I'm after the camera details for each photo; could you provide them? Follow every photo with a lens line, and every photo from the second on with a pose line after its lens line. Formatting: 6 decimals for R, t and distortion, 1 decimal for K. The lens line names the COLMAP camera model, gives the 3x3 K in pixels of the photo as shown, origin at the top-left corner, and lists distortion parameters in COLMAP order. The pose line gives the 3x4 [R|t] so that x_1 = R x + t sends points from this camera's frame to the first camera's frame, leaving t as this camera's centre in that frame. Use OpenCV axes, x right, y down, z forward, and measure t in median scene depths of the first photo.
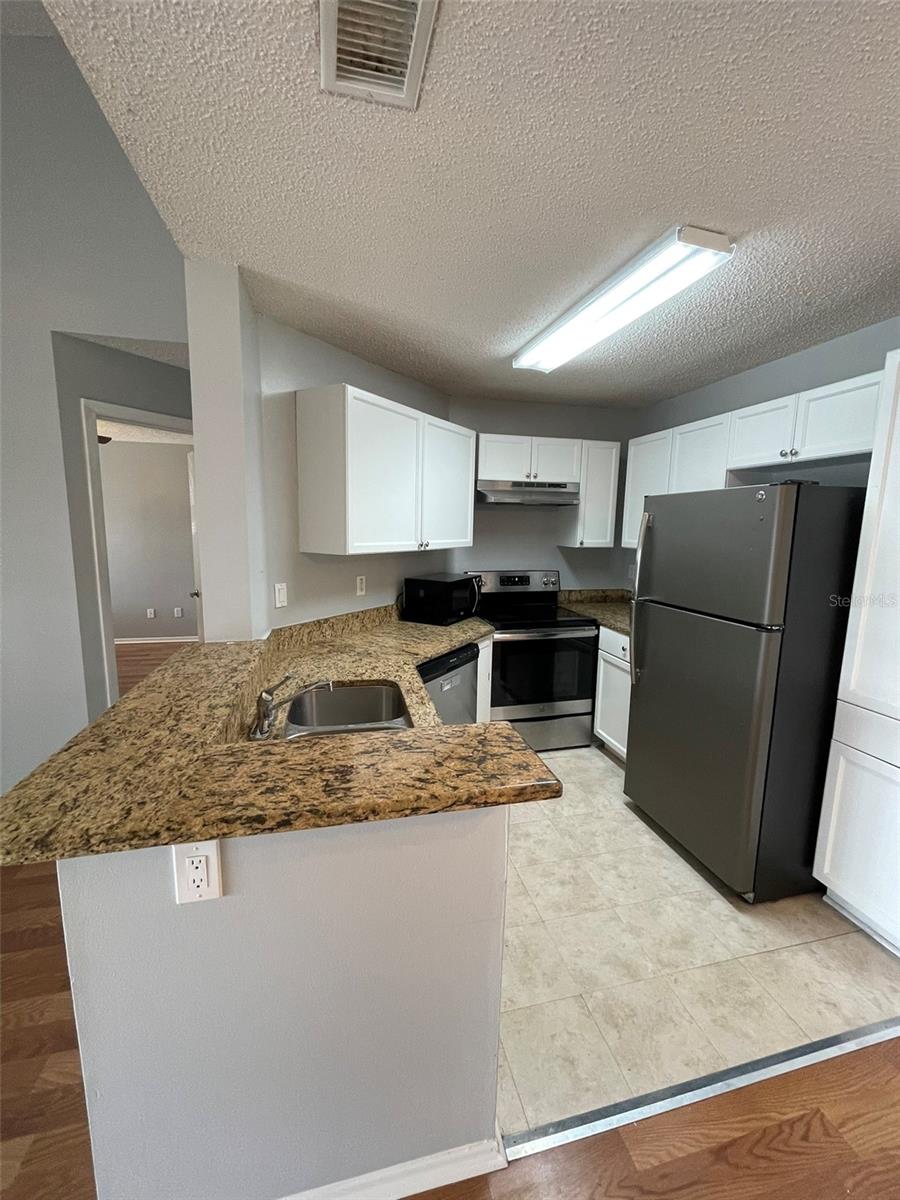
lens RADIAL K [[482.8, 0, 451.7], [0, 482.8, 593.2], [0, 0, 1]] dist [0.000431, -0.000659]
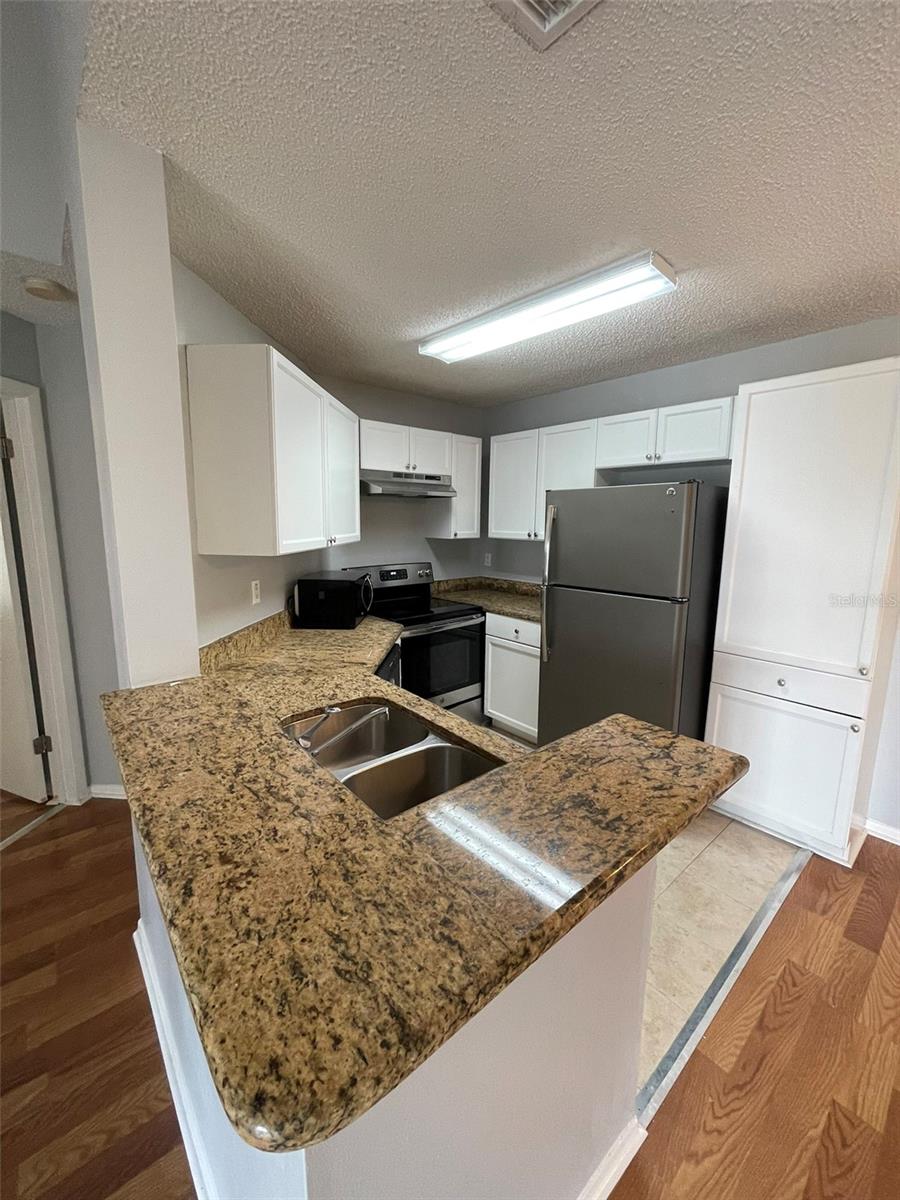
lens RADIAL K [[482.8, 0, 450.4], [0, 482.8, 592.8], [0, 0, 1]] dist [0.000431, -0.000659]
pose [[0.889242, -0.077889, 0.450758, -0.381513], [0.070166, 0.996961, 0.033849, -0.027076], [-0.452025, 0.001528, 0.892004, 0.154678]]
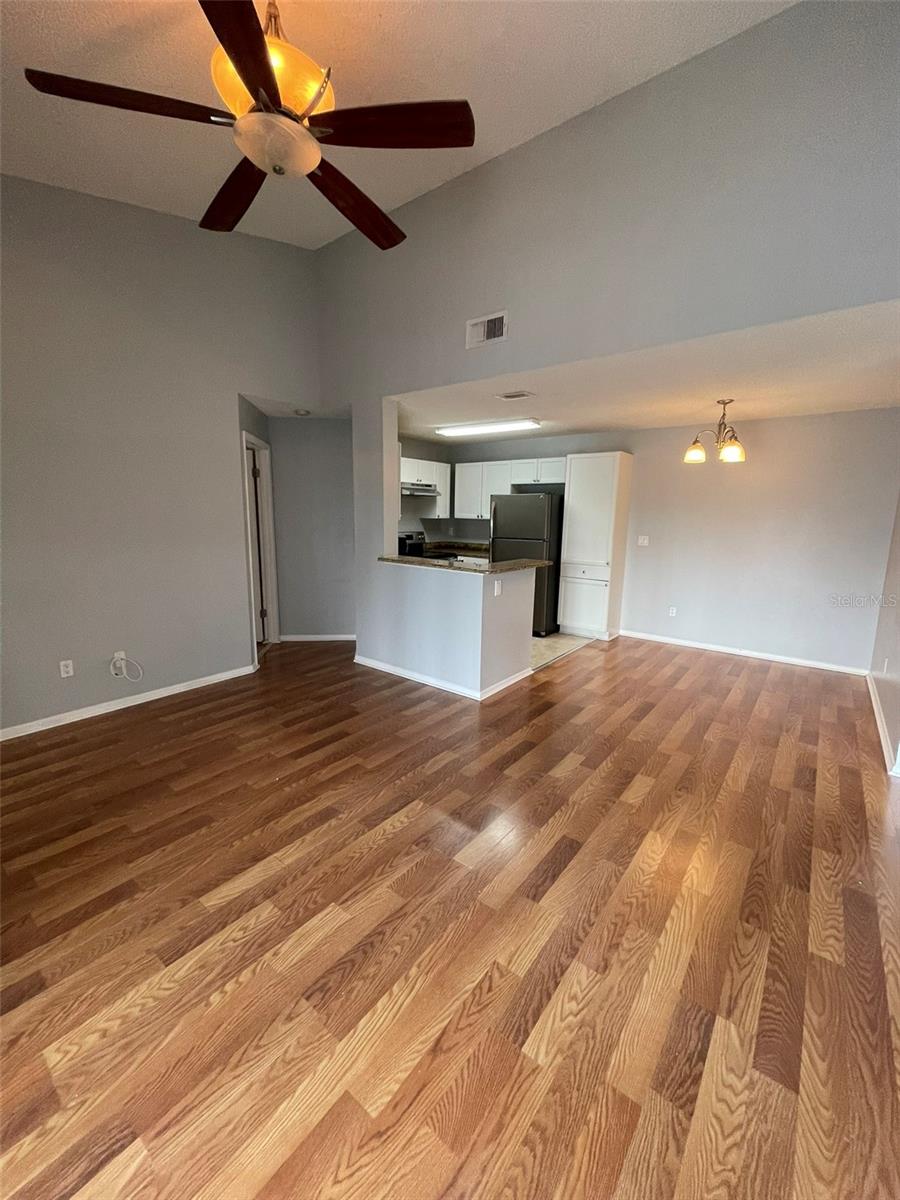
lens RADIAL K [[482.8, 0, 445.5], [0, 482.8, 601.8], [0, 0, 1]] dist [0.000431, -0.000659]
pose [[0.788709, -0.117653, 0.603403, -1.624184], [0.084860, 0.992956, 0.082689, 0.139465], [-0.608881, -0.014013, 0.793137, -0.980324]]
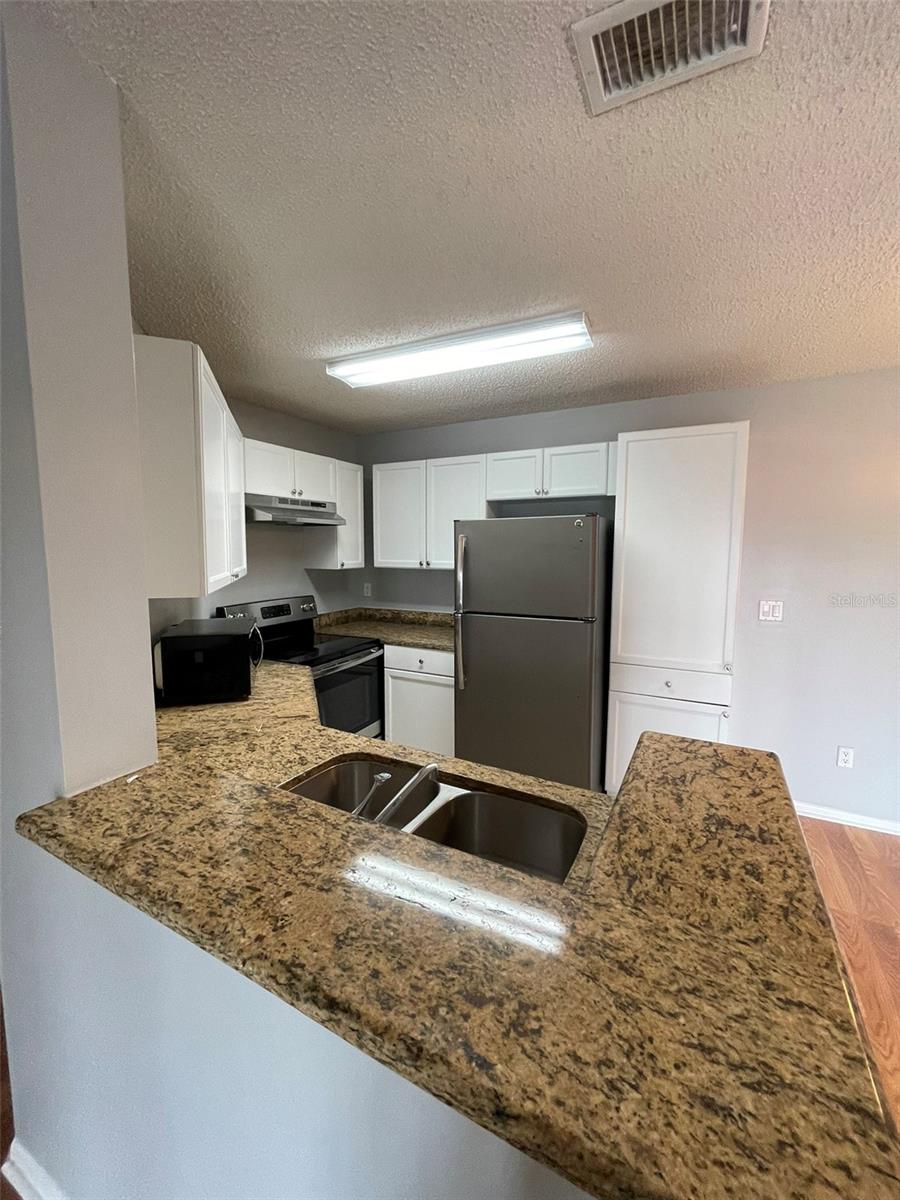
lens RADIAL K [[482.8, 0, 449.2], [0, 482.8, 592.4], [0, 0, 1]] dist [0.000431, -0.000659]
pose [[0.659430, -0.086082, 0.746822, -0.569604], [0.116284, 0.993146, 0.011797, -0.061799], [-0.742718, 0.079064, 0.664920, 0.352134]]
